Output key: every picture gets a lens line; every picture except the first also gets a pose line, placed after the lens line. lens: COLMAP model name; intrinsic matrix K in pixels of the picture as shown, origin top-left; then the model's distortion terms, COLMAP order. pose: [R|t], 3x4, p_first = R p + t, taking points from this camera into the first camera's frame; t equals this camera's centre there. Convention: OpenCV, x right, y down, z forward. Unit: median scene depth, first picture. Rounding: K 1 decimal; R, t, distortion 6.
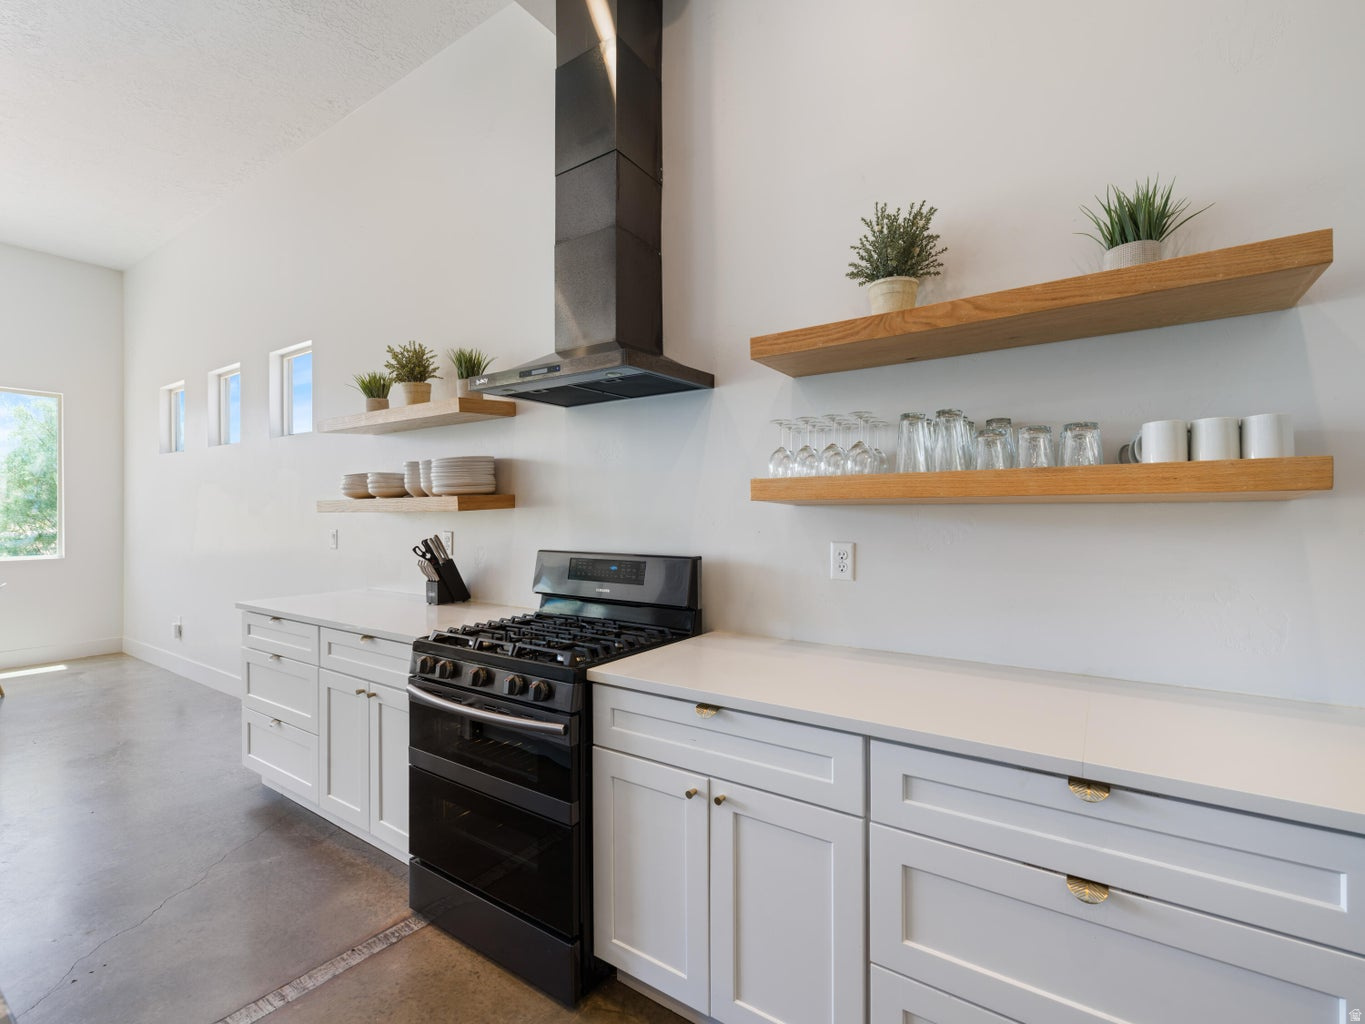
lens RADIAL K [[625.5, 0, 691.1], [0, 625.5, 515.6], [0, 0, 1]] dist [-0.001317, 0.000446]
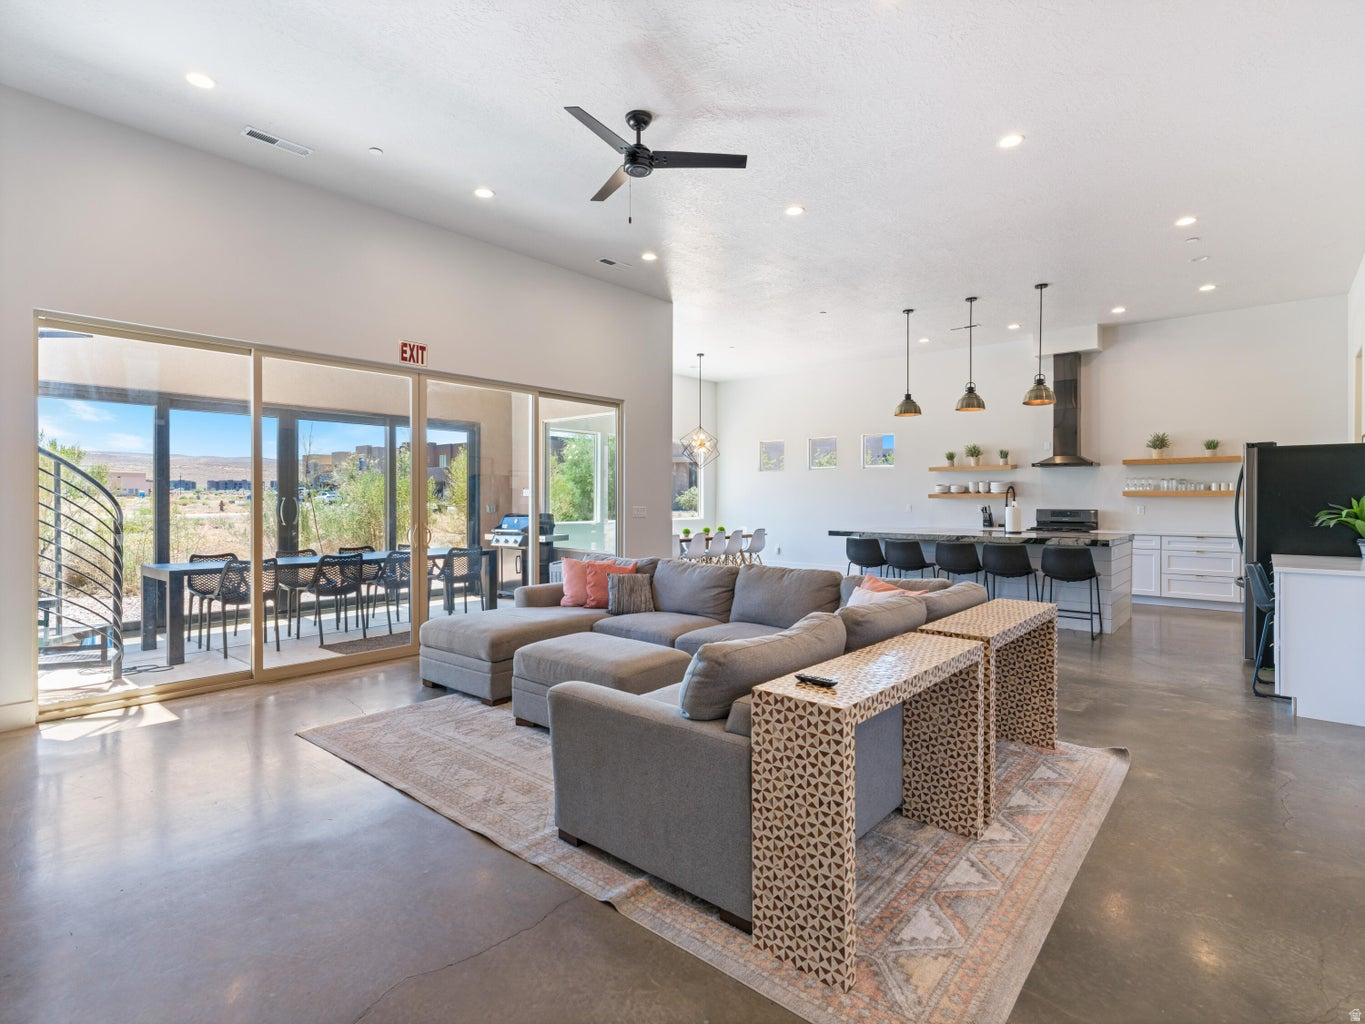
lens RADIAL K [[685.1, 0, 686.1], [0, 685.1, 503.6], [0, 0, 1]] dist [0.001446, -0.001391]
pose [[0.992483, 0.003317, -0.122336, -2.485192], [-0.002771, 0.999985, 0.004634, 0.017311], [0.122350, -0.004260, 0.992478, -4.403192]]
